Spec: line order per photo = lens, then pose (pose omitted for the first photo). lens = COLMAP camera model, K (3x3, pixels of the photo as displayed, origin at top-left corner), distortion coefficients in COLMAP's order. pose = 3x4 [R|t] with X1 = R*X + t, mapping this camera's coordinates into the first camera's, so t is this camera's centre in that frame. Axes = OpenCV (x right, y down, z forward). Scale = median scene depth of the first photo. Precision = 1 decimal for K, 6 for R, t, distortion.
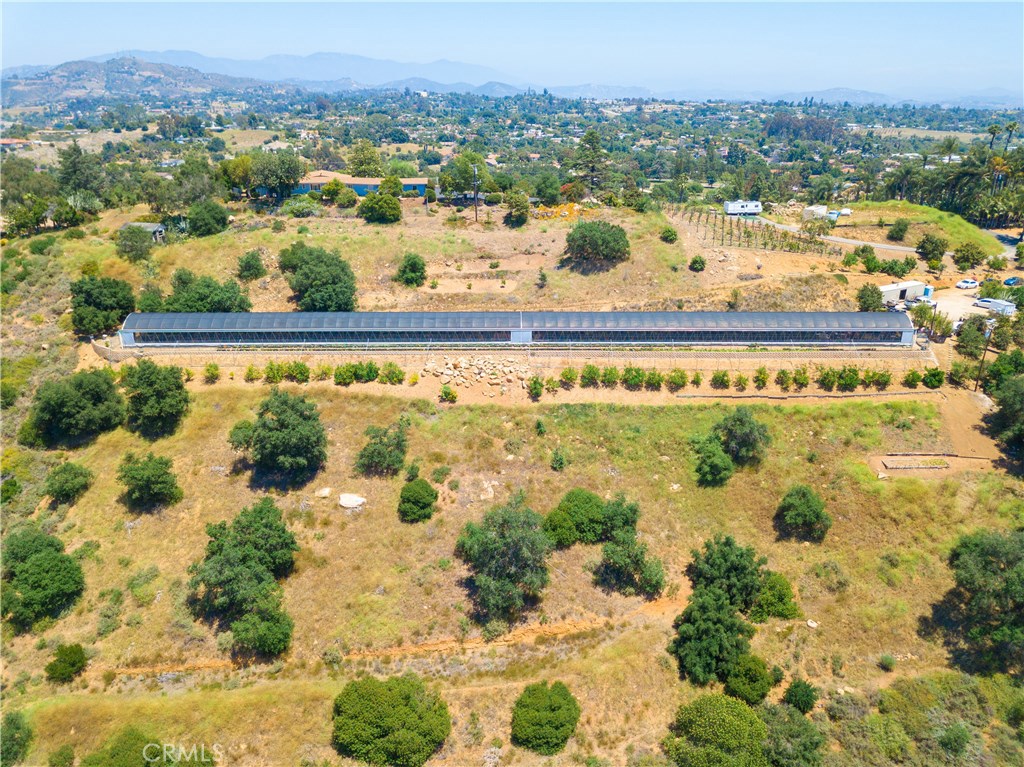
lens RADIAL K [[776.6, 0, 512.0], [0, 776.6, 383.5], [0, 0, 1]] dist [0.023609, 0.003308]
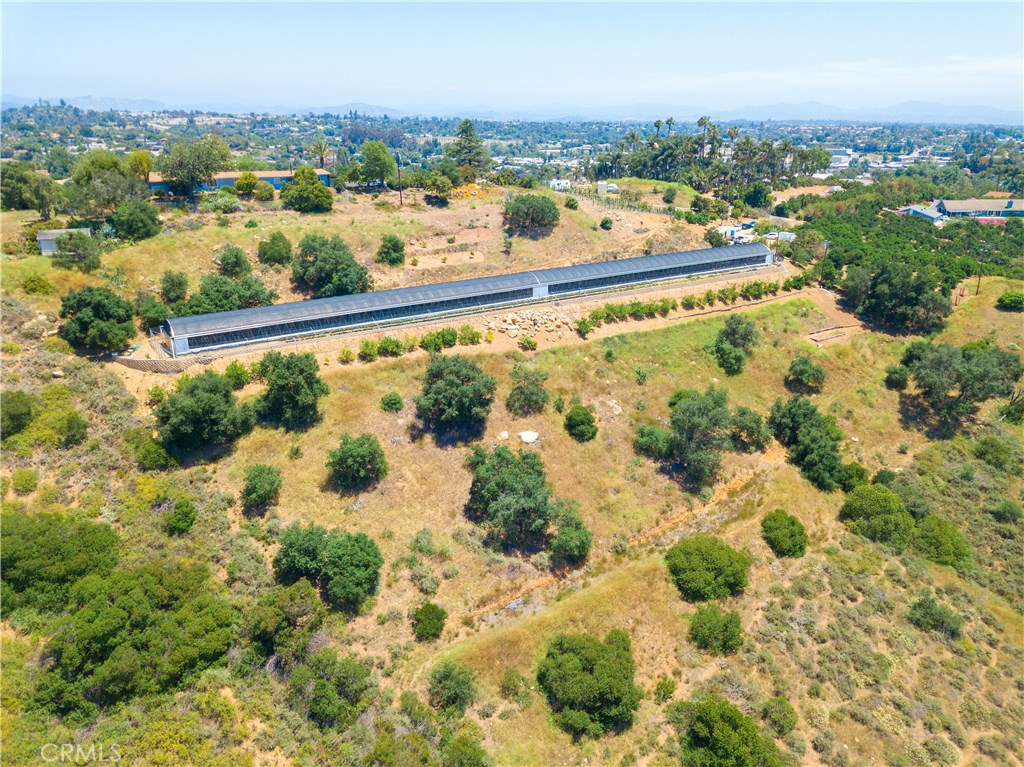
lens RADIAL K [[776.6, 0, 512.0], [0, 776.6, 383.5], [0, 0, 1]] dist [0.023609, 0.003308]
pose [[0.849001, -0.179794, 0.496862, -0.617381], [0.187651, 0.981627, 0.034565, 0.025766], [-0.493948, 0.063891, 0.867141, 0.035673]]
